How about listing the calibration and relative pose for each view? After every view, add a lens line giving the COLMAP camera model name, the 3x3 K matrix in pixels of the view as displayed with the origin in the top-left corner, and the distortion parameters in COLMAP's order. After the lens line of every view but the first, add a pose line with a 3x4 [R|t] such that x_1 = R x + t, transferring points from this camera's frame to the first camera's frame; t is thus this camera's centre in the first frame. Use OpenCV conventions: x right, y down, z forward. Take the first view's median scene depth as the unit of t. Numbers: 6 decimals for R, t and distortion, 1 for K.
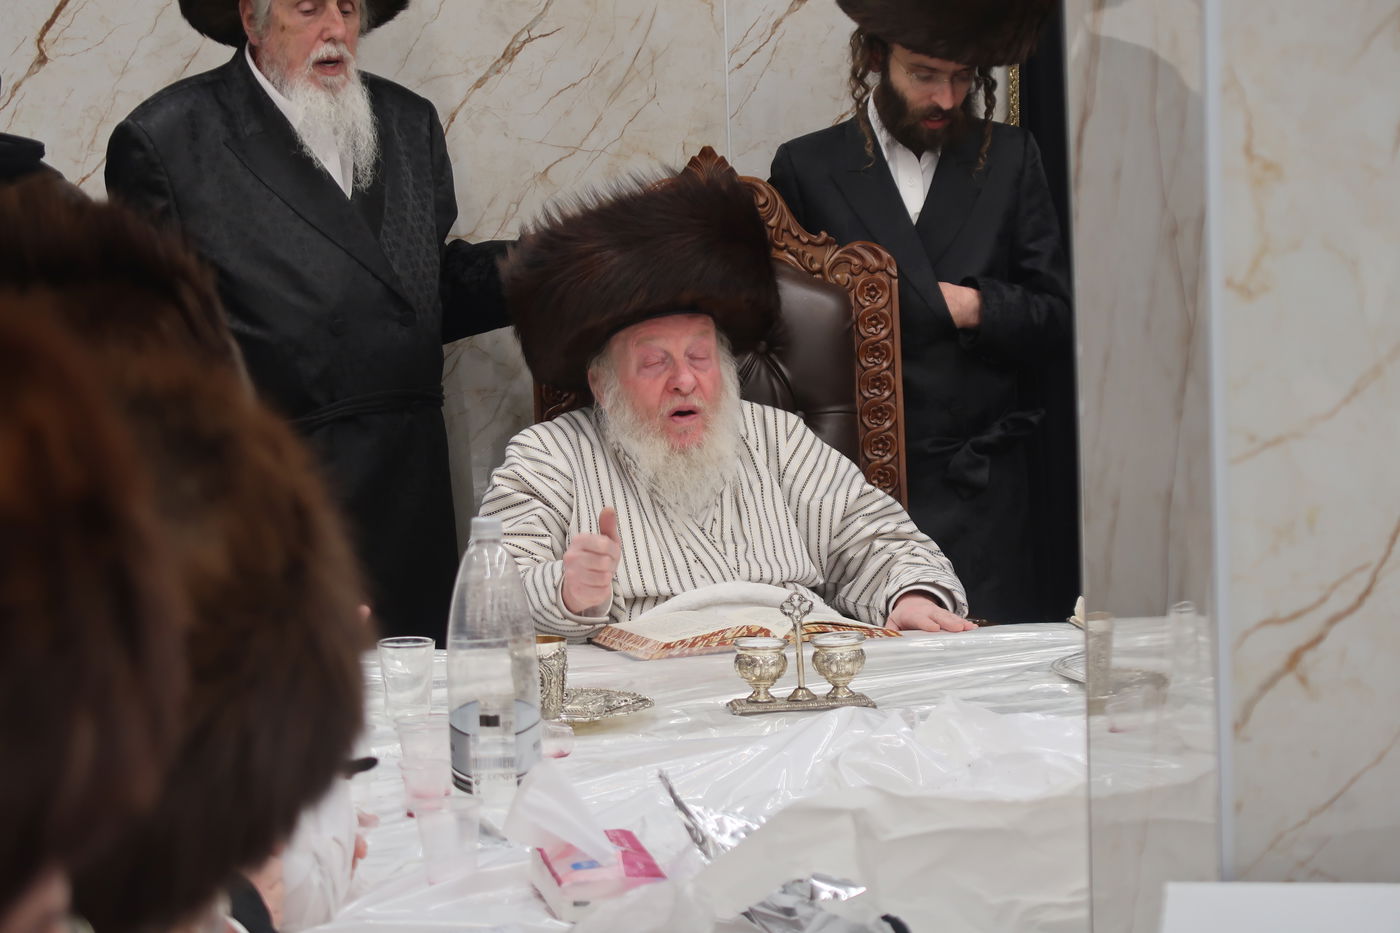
lens RADIAL K [[3886.1, 0, 669.2], [0, 3886.1, 467.2], [0, 0, 1]] dist [-0.015068, 0.801304]
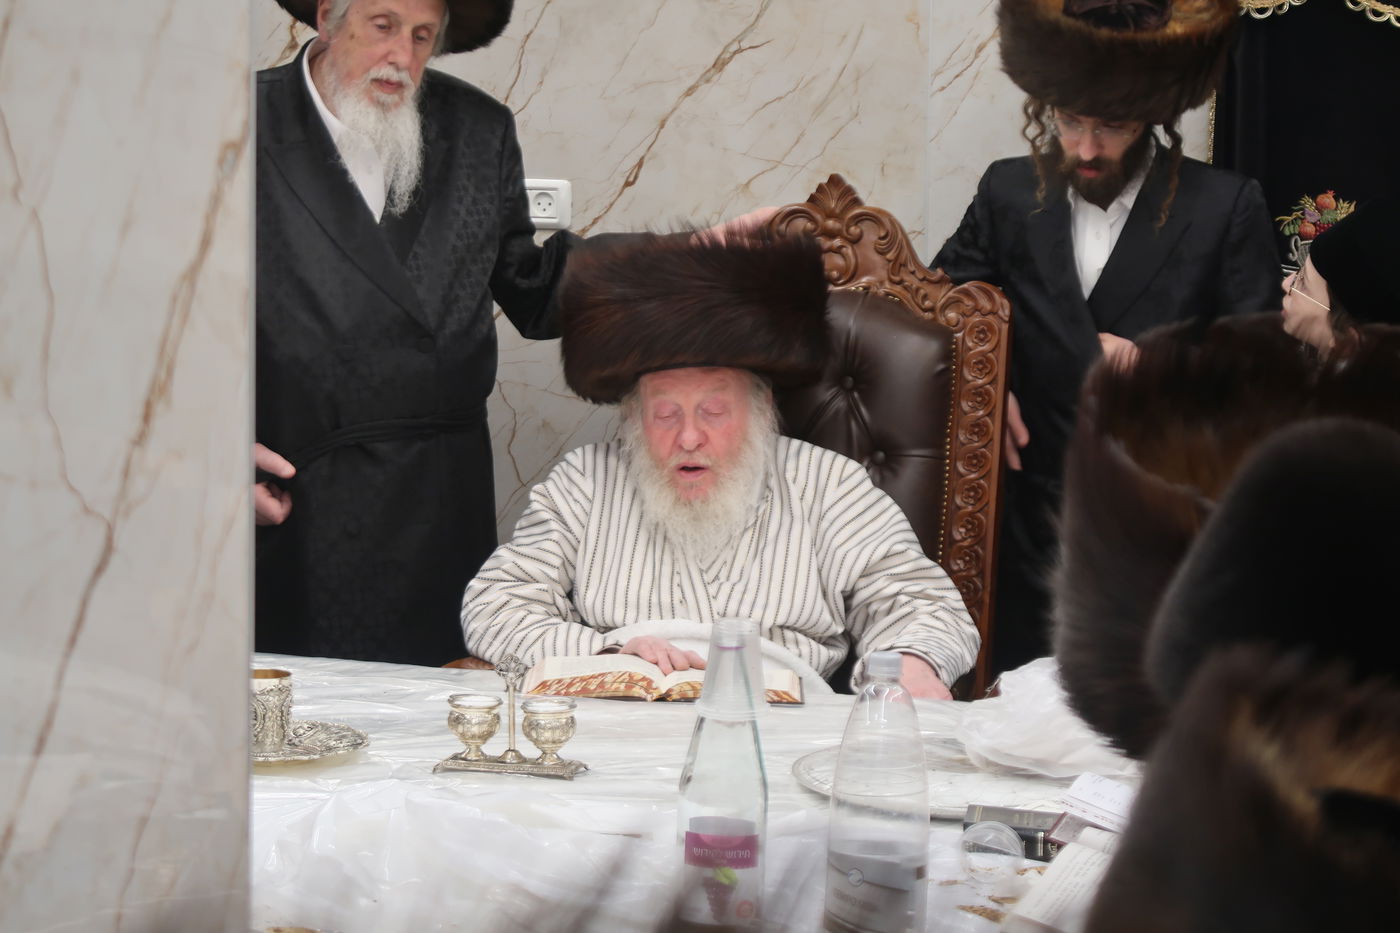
lens RADIAL K [[3886.1, 0, 669.2], [0, 3886.1, 467.2], [0, 0, 1]] dist [-0.015068, 0.801304]
pose [[0.933155, 0.090808, -0.347816, 0.319831], [-0.080660, 0.995789, 0.043579, -0.048128], [0.350309, -0.012611, 0.936549, 0.062637]]
